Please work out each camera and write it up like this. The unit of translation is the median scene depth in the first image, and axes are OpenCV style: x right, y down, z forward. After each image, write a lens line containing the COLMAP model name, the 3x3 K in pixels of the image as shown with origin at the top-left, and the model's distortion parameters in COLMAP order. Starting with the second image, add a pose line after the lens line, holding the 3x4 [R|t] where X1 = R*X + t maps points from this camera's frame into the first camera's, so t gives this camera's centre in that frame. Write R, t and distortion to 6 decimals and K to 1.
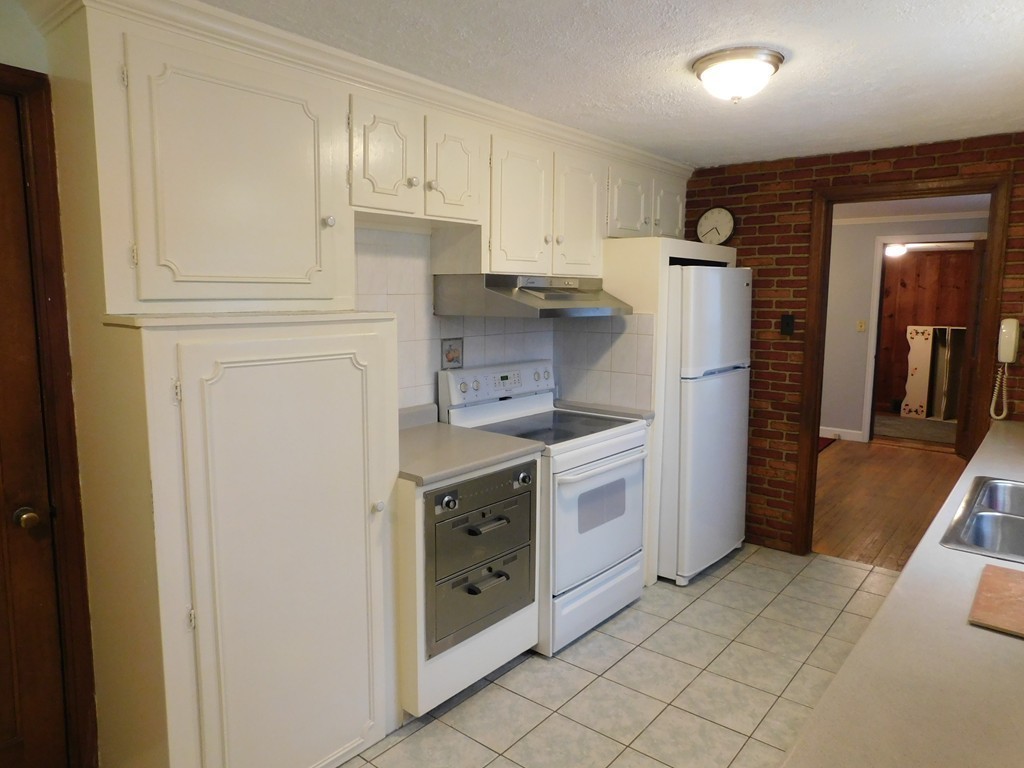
lens RADIAL K [[677.2, 0, 514.5], [0, 677.2, 379.9], [0, 0, 1]] dist [-0.070698, 0.061808]
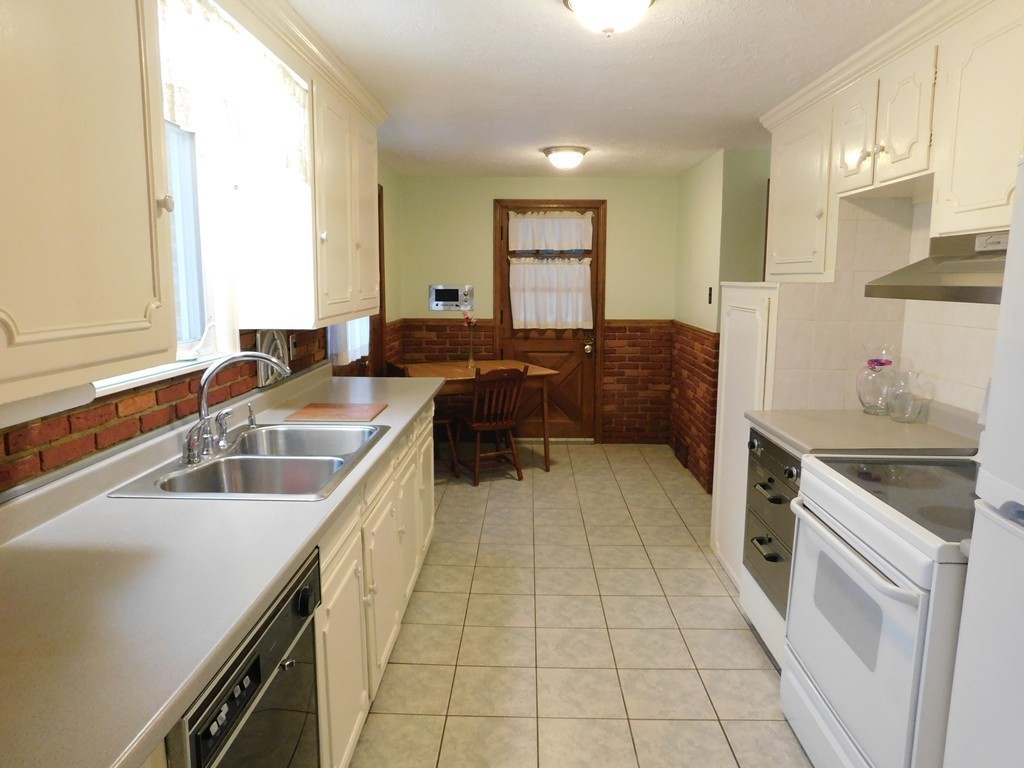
lens RADIAL K [[677.2, 0, 514.5], [0, 677.2, 379.9], [0, 0, 1]] dist [-0.070698, 0.061808]
pose [[-0.787585, 0.081990, -0.610727, 0.575728], [-0.087294, 0.966268, 0.242294, -0.107871], [0.609991, 0.244140, -0.753861, 0.978806]]
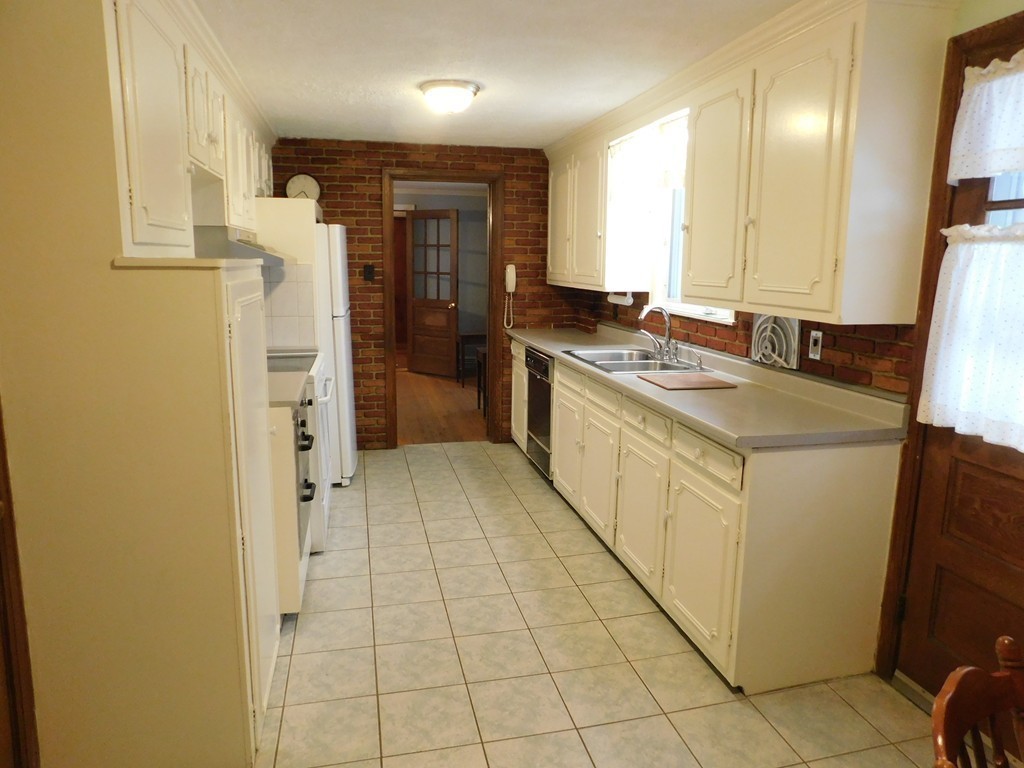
lens RADIAL K [[677.2, 0, 514.5], [0, 677.2, 379.9], [0, 0, 1]] dist [-0.070698, 0.061808]
pose [[0.609714, -0.138695, 0.780392, -0.472084], [0.091887, 0.990301, 0.104211, 0.012033], [-0.787277, 0.008169, 0.616545, -0.009408]]
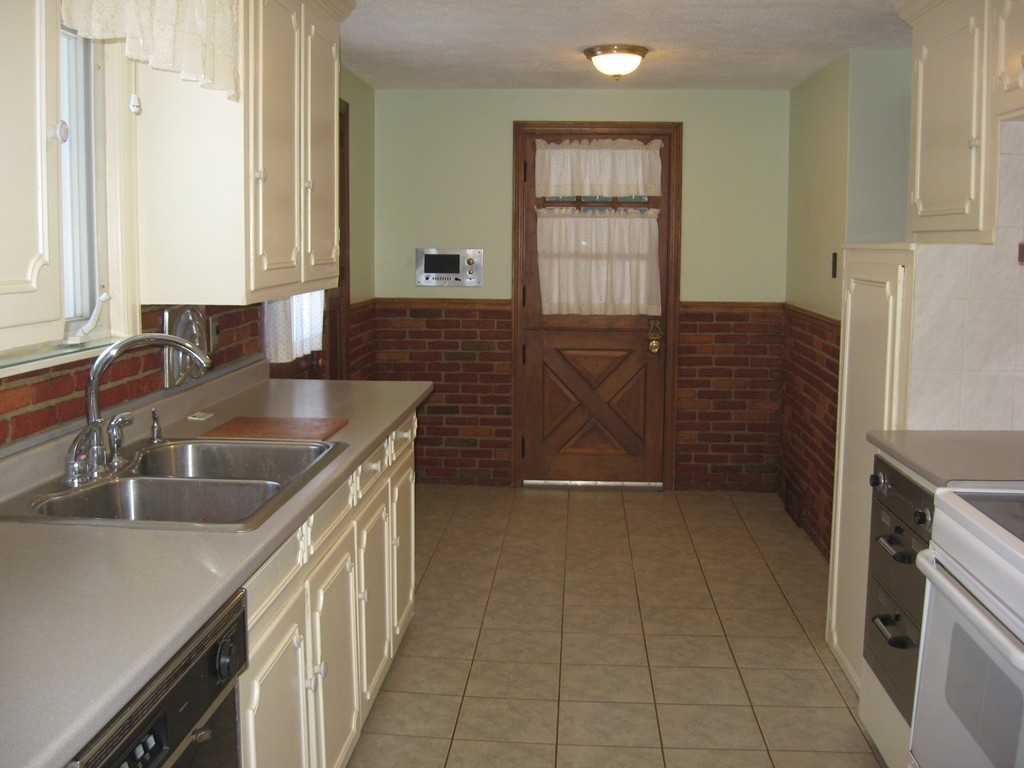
lens RADIAL K [[1069.1, 0, 505.4], [0, 1069.1, 365.3], [0, 0, 1]] dist [-0.130499, 0.105807]
pose [[-0.816606, 0.053570, -0.574705, 0.601257], [-0.086349, 0.973141, 0.213403, -0.111294], [0.570701, 0.223891, -0.790046, 1.045083]]
